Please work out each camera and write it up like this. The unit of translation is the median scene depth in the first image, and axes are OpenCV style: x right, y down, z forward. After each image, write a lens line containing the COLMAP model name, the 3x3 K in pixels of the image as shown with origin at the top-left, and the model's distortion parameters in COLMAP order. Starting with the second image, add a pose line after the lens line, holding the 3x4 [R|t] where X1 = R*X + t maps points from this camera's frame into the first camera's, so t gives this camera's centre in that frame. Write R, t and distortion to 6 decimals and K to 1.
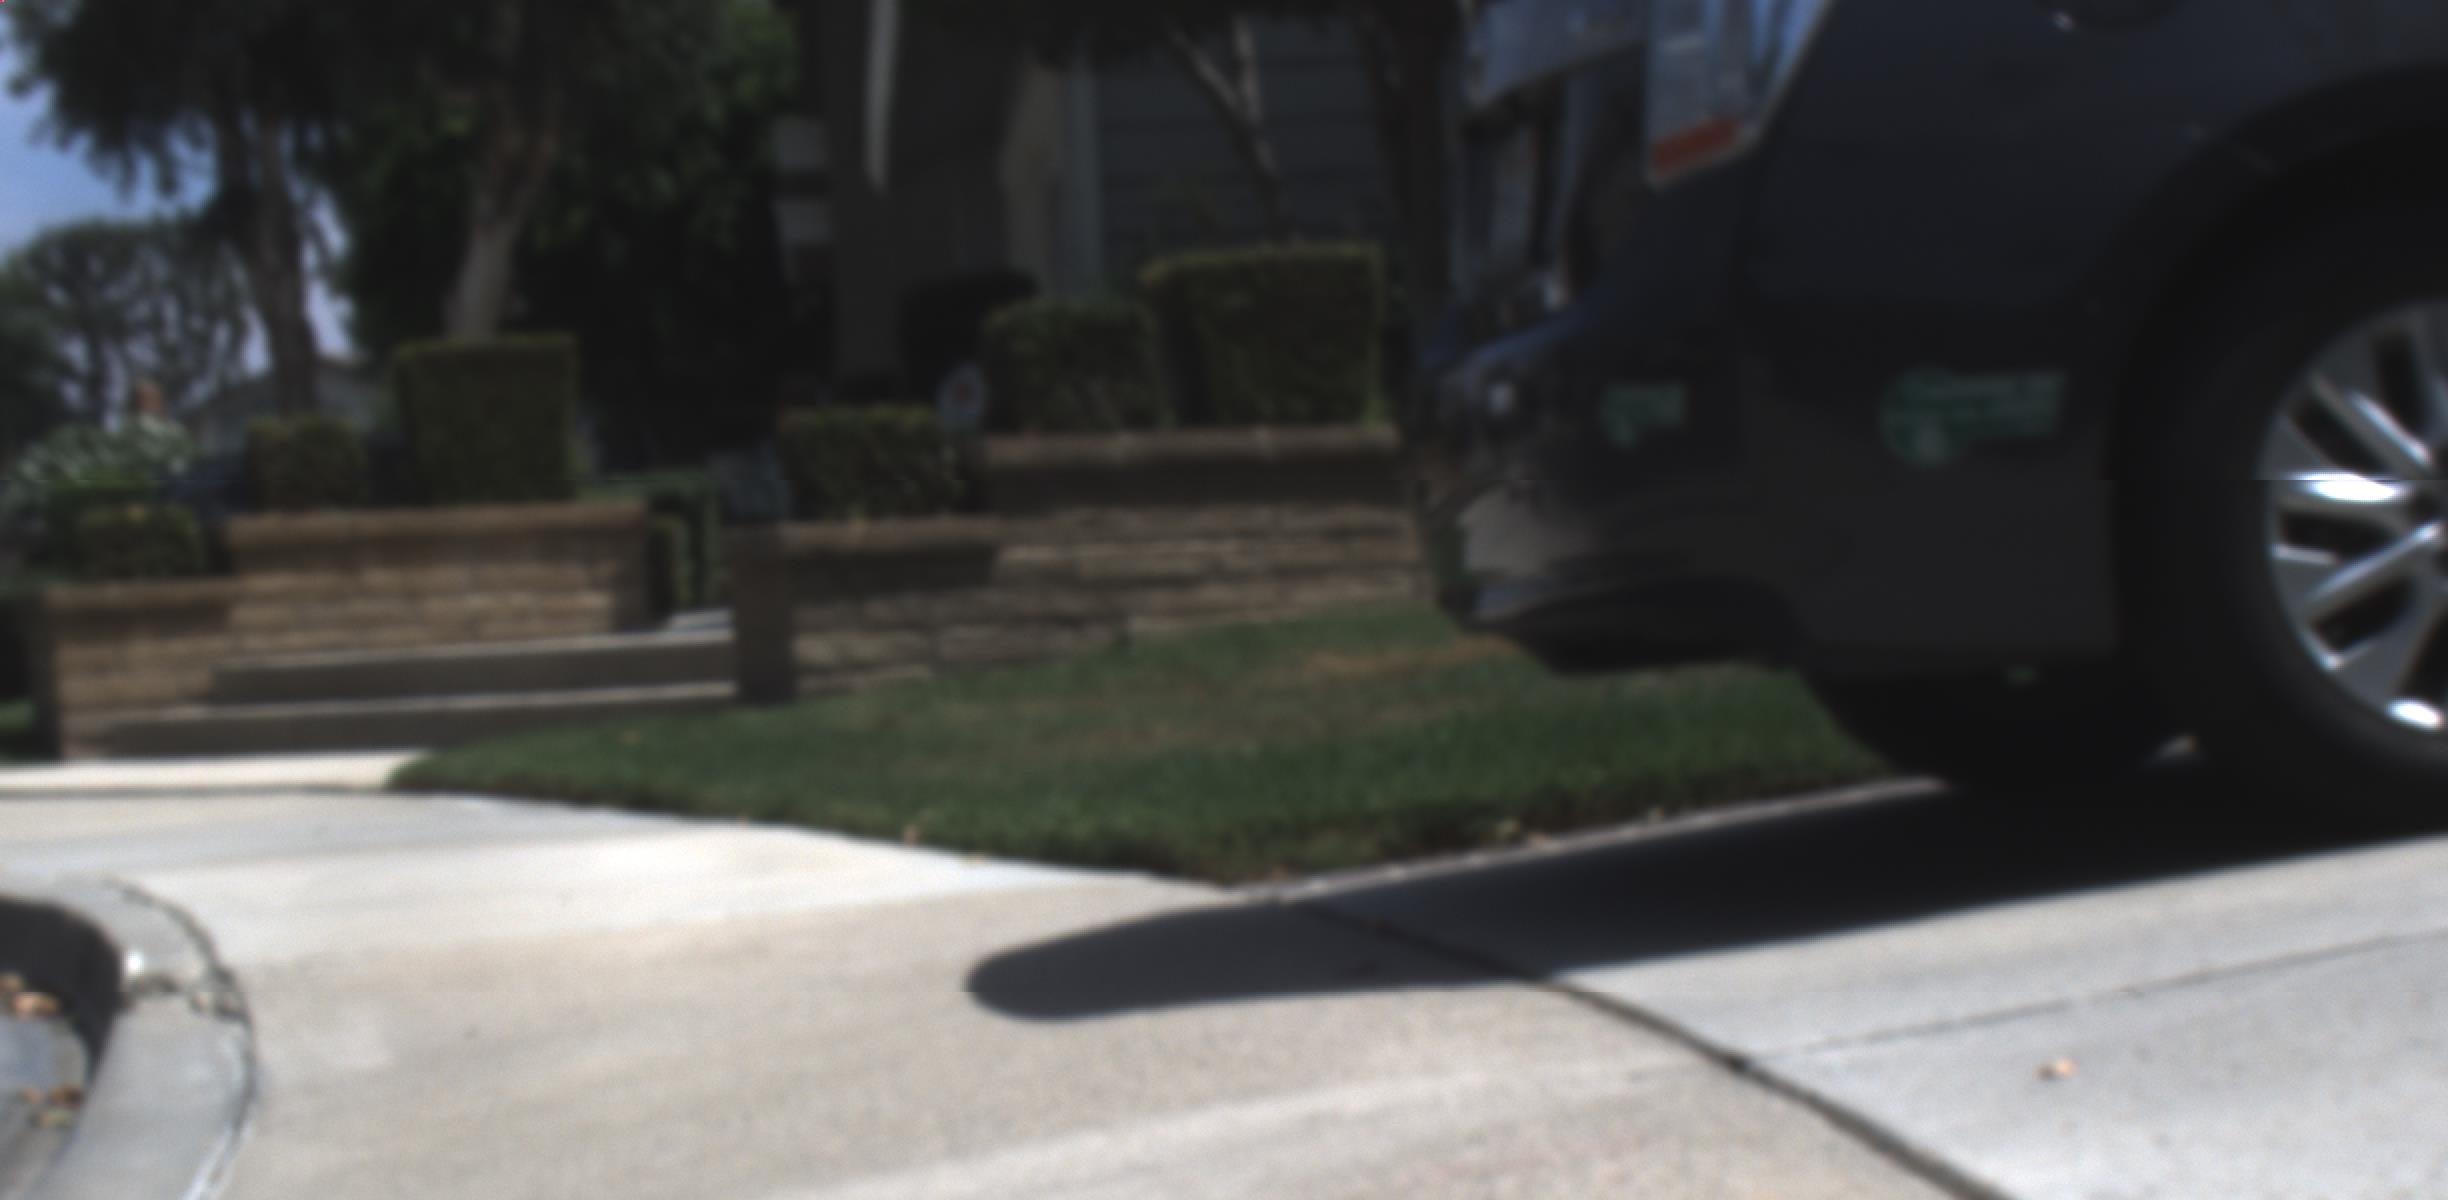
lens RADIAL K [[4890.5, 0, 1210.7], [0, 4890.5, 607.9], [0, 0, 1]] dist [-0.001504, 0.000000]
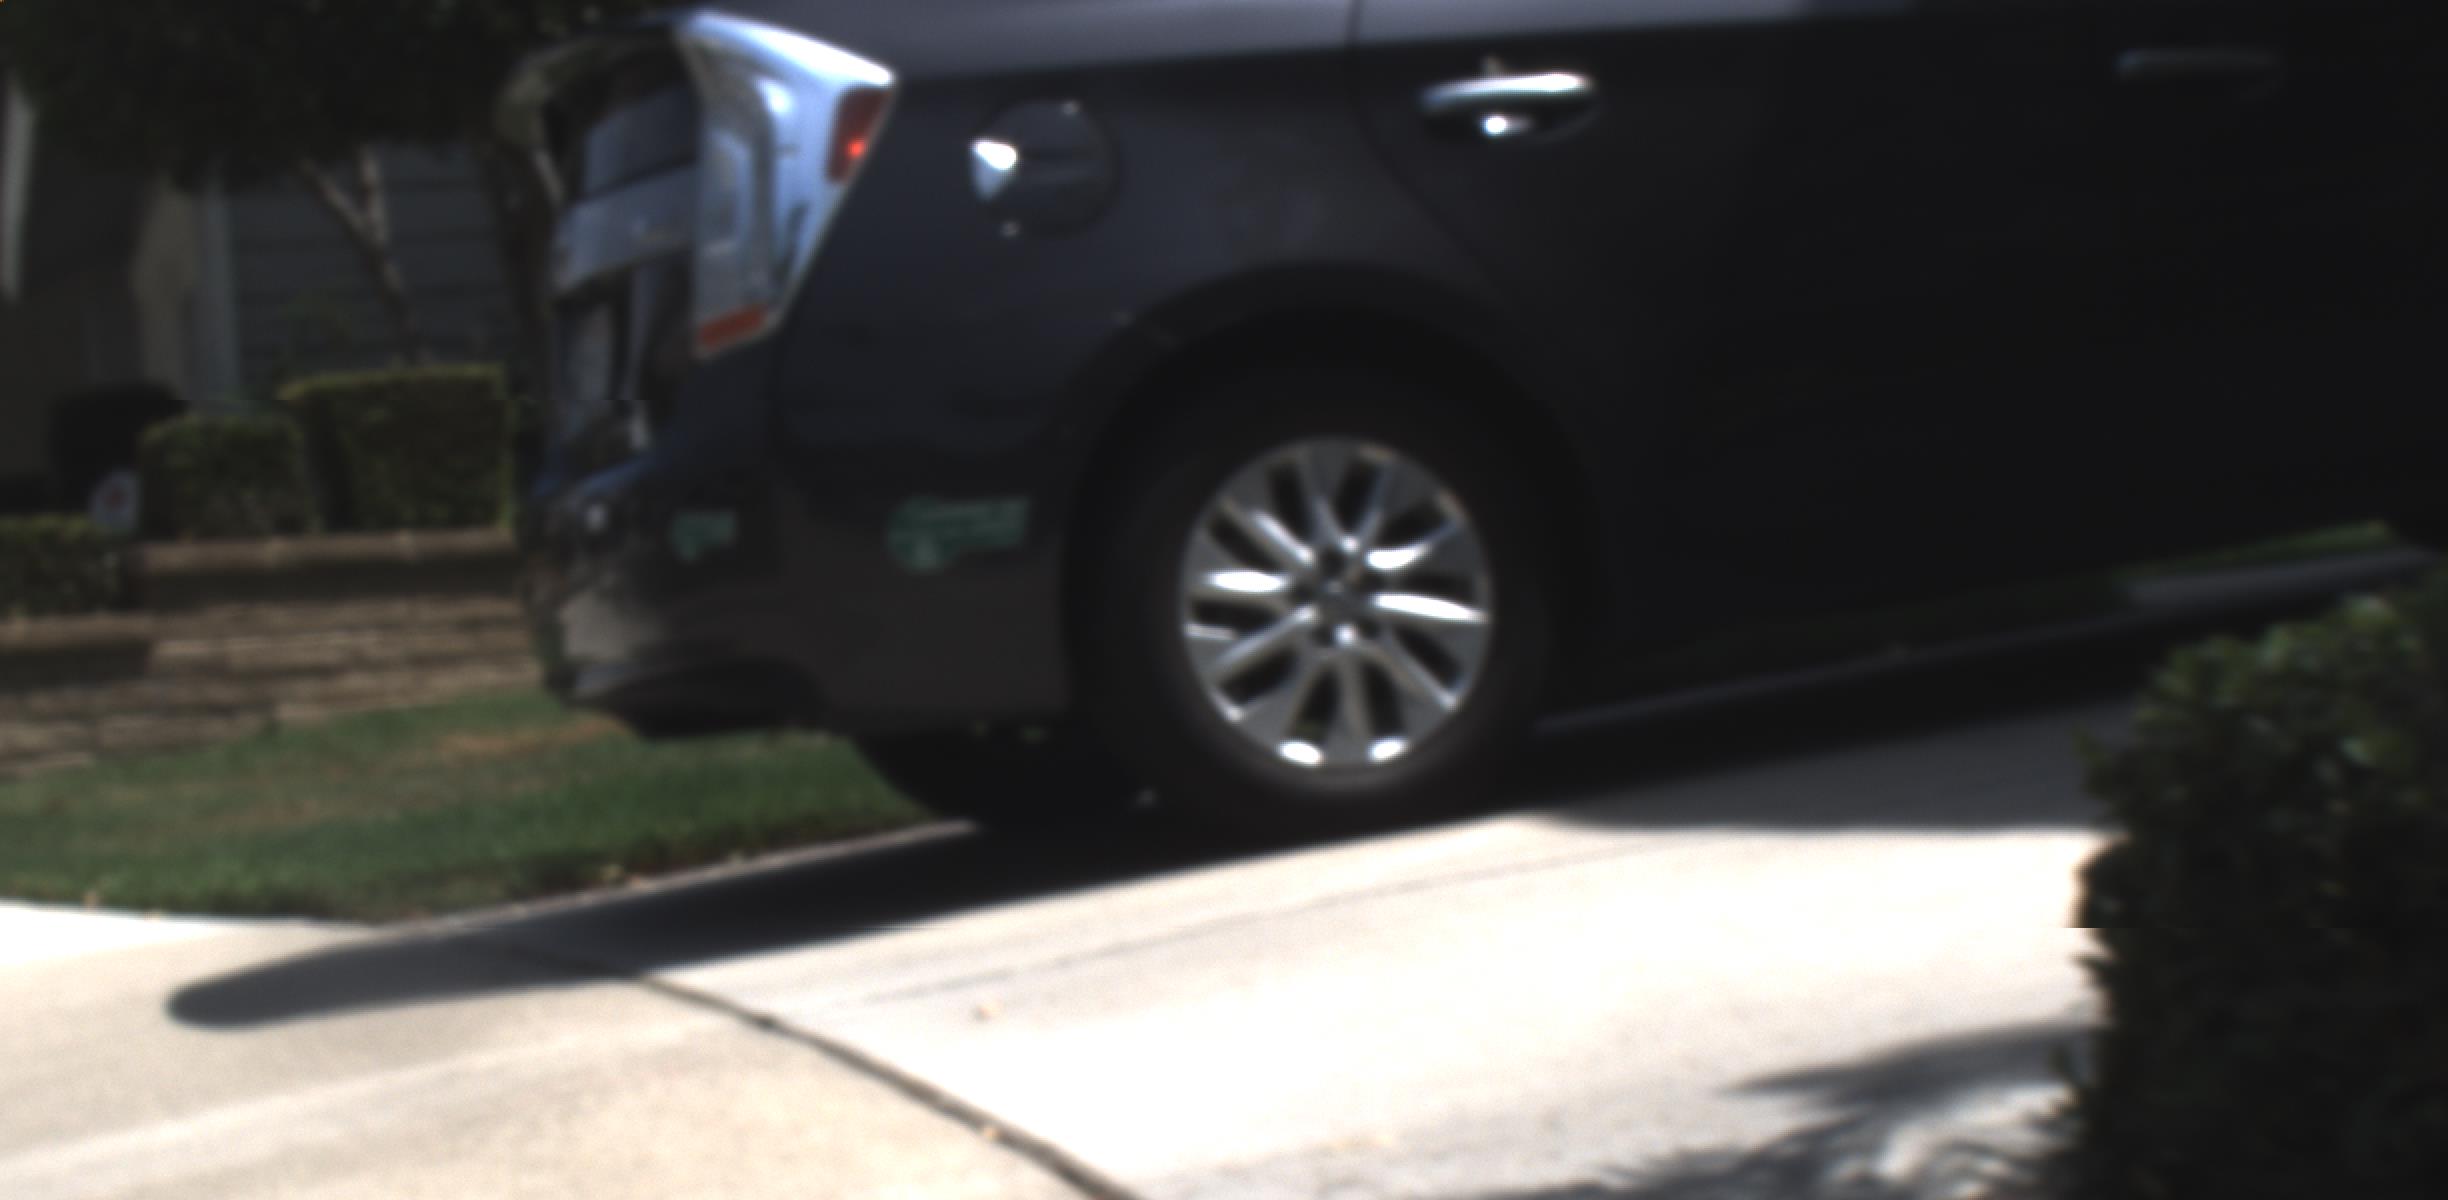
lens RADIAL K [[4890.5, 0, 1117.5], [0, 4890.5, 682.0], [0, 0, 1]] dist [-0.001504, 0.000000]
pose [[0.987592, -0.021663, 0.155538, -0.001251], [0.021879, 0.999761, 0.000326, 0.000469], [-0.155508, 0.003081, 0.987830, -0.100795]]
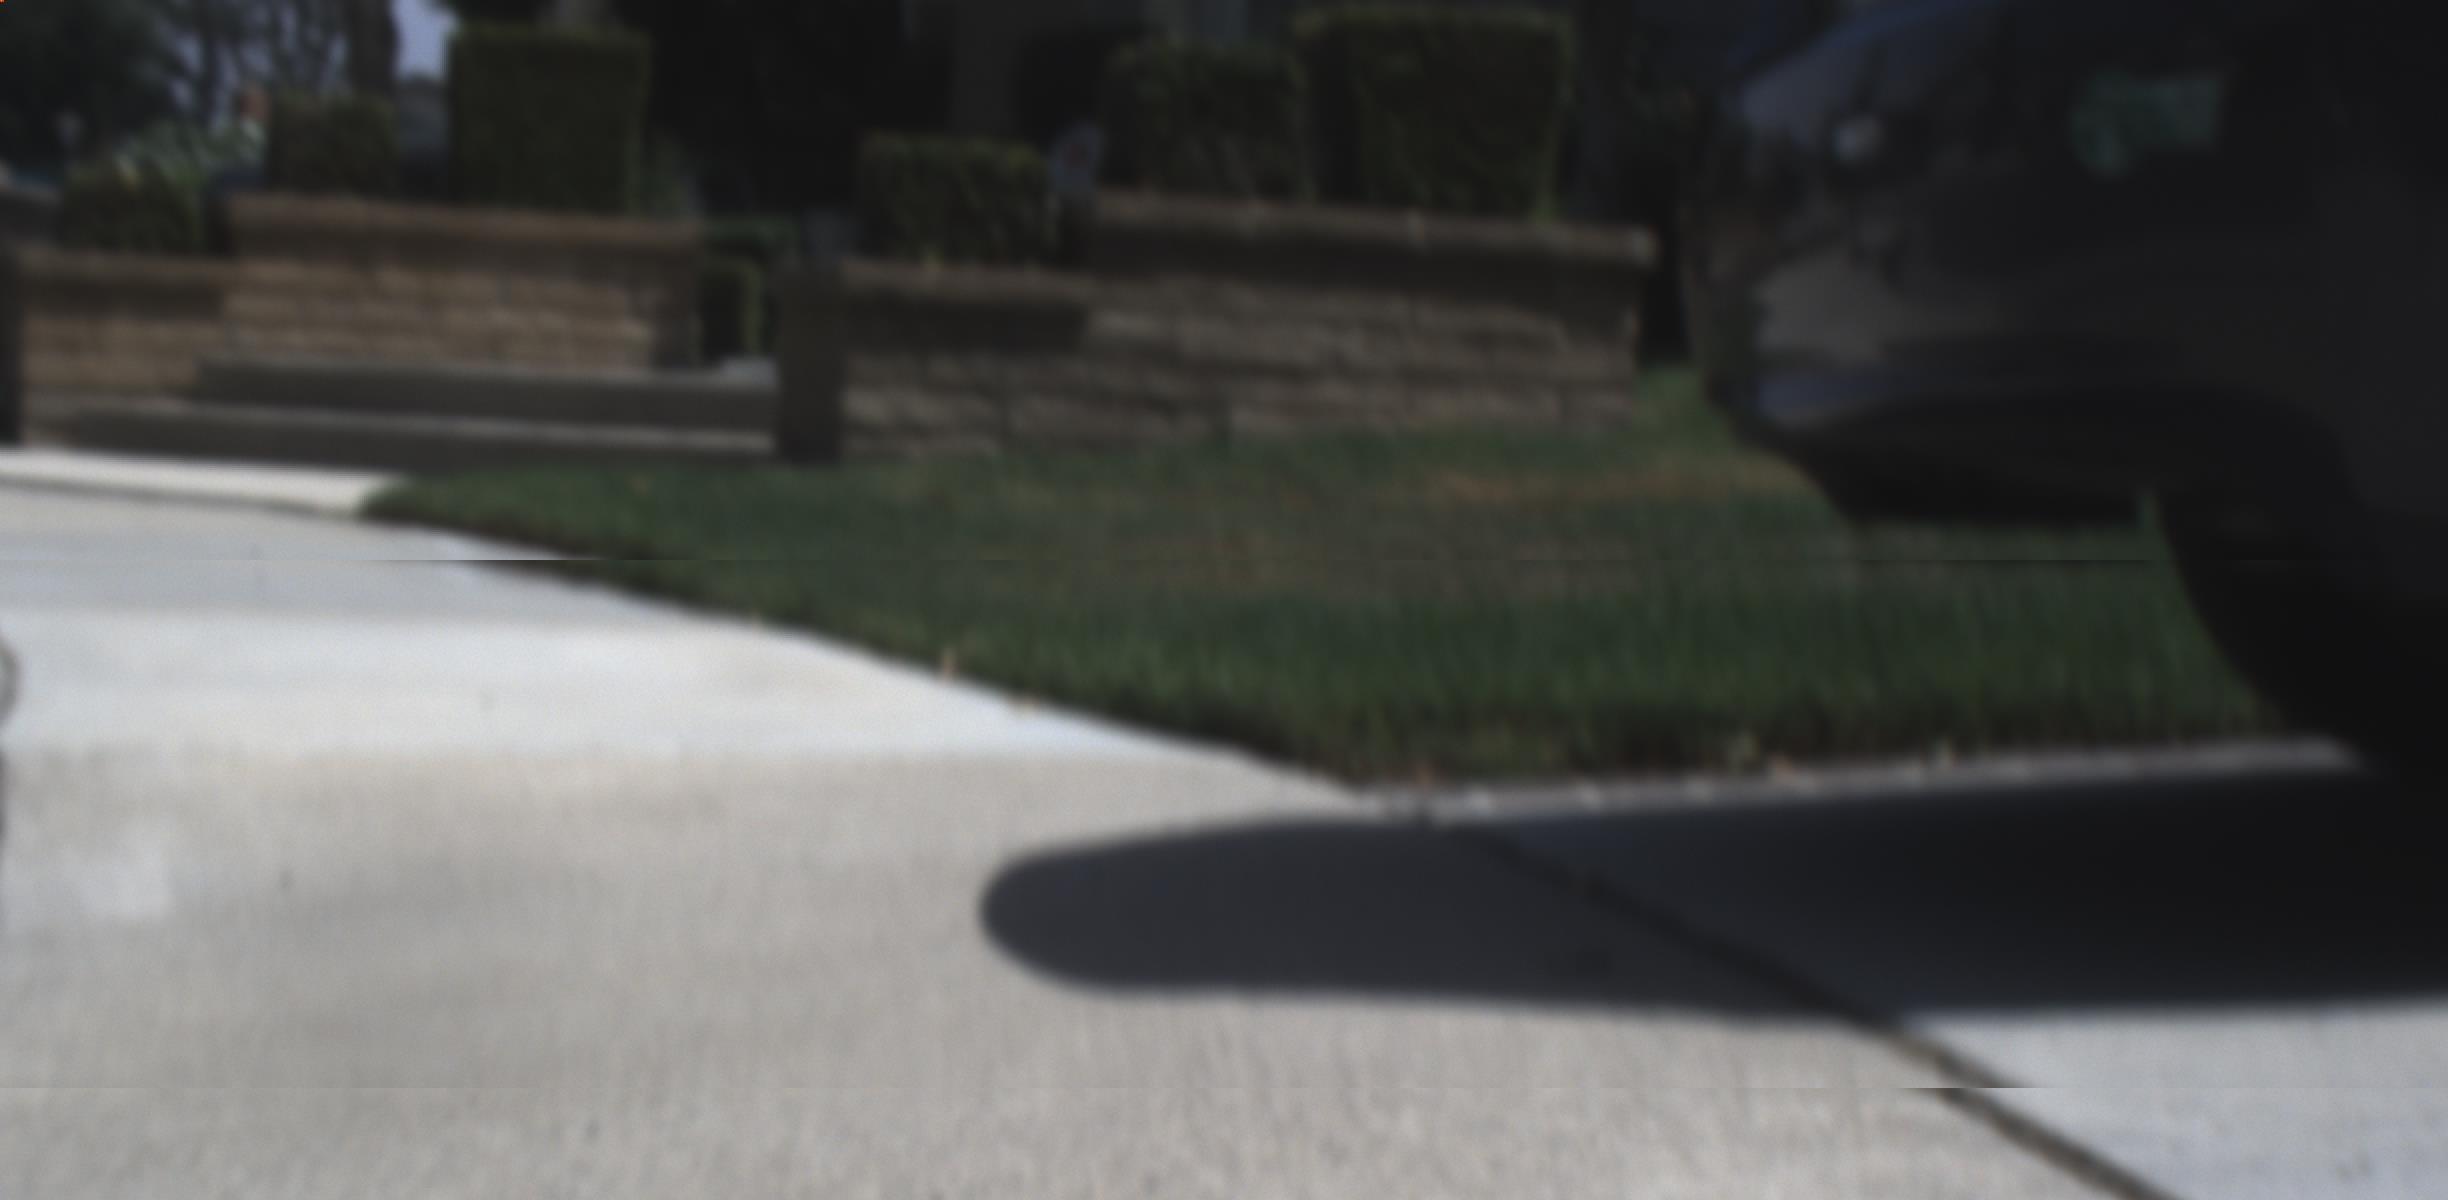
lens RADIAL K [[4890.5, 0, 1240.8], [0, 4890.5, 587.4], [0, 0, 1]] dist [-0.001504, 0.000000]
pose [[0.994613, 0.103400, -0.007306, -0.005654], [-0.103056, 0.993964, 0.037622, 0.000631], [0.011153, -0.036666, 0.999265, 0.134114]]
